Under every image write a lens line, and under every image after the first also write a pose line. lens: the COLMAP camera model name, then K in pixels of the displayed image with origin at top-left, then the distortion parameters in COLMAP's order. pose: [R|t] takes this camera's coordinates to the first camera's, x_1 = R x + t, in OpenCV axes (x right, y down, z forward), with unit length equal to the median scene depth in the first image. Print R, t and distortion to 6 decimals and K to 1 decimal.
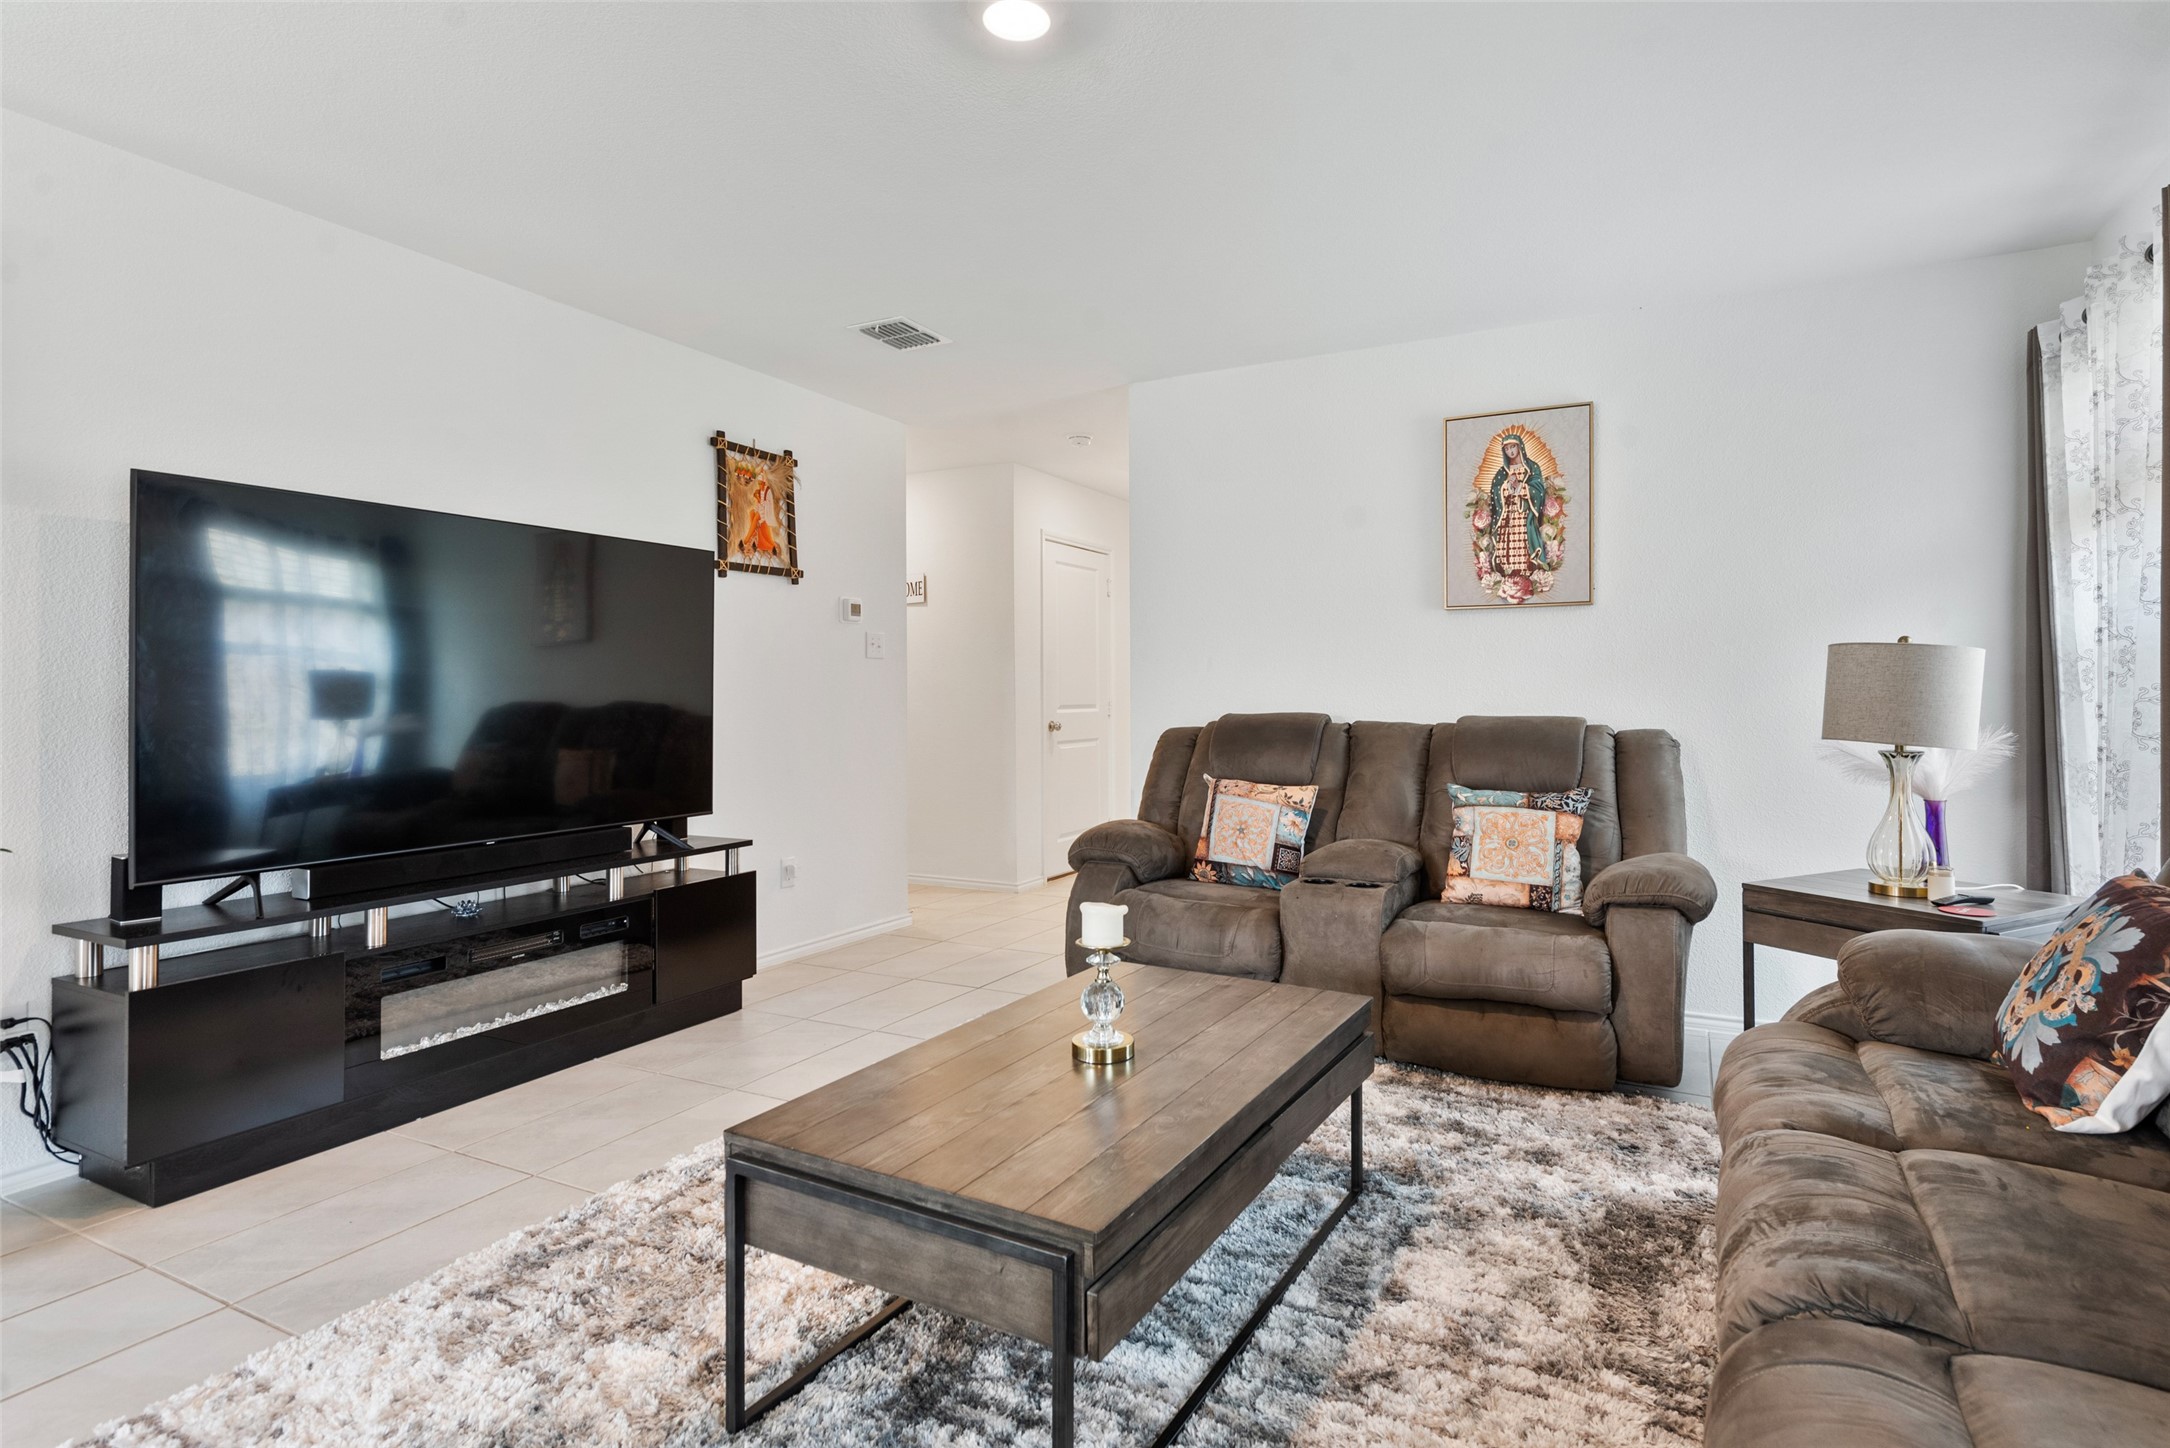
lens RADIAL K [[1113.8, 0, 1114.3], [0, 1113.8, 682.6], [0, 0, 1]] dist [-0.000597, -0.000253]
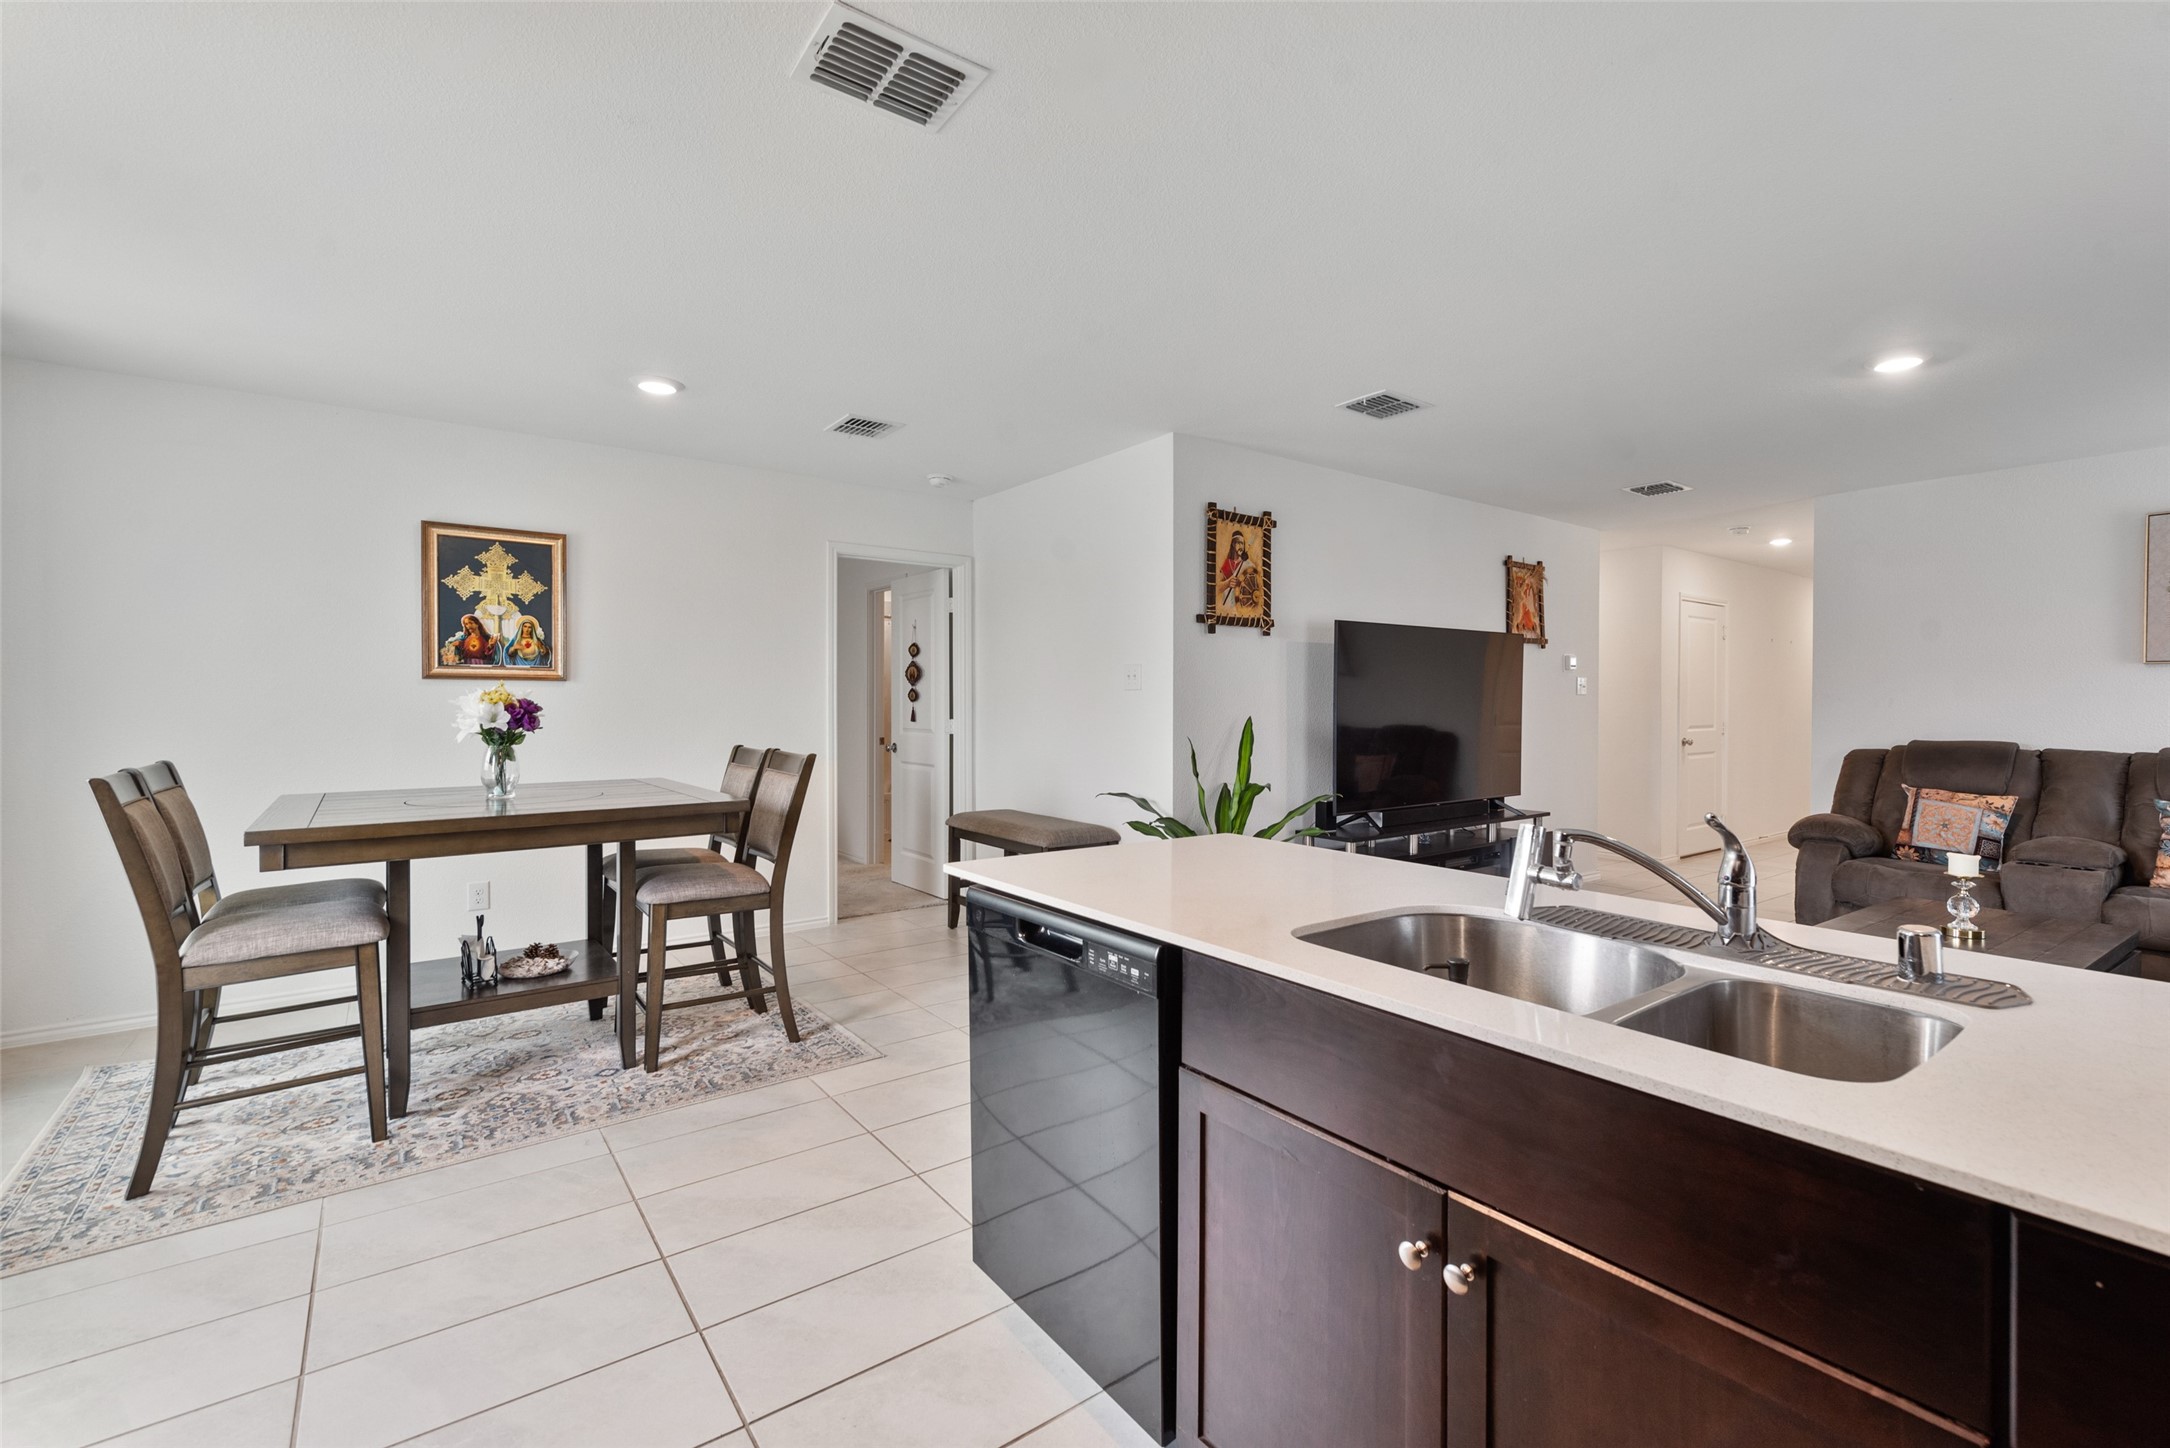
lens RADIAL K [[948.8, 0, 1083.9], [0, 948.8, 716.9], [0, 0, 1]] dist [0.001802, -0.002801]
pose [[0.896868, 0.011454, -0.442149, -0.327546], [-0.002902, 0.999796, 0.020012, -0.023270], [0.442288, -0.016665, 0.896718, -0.534517]]
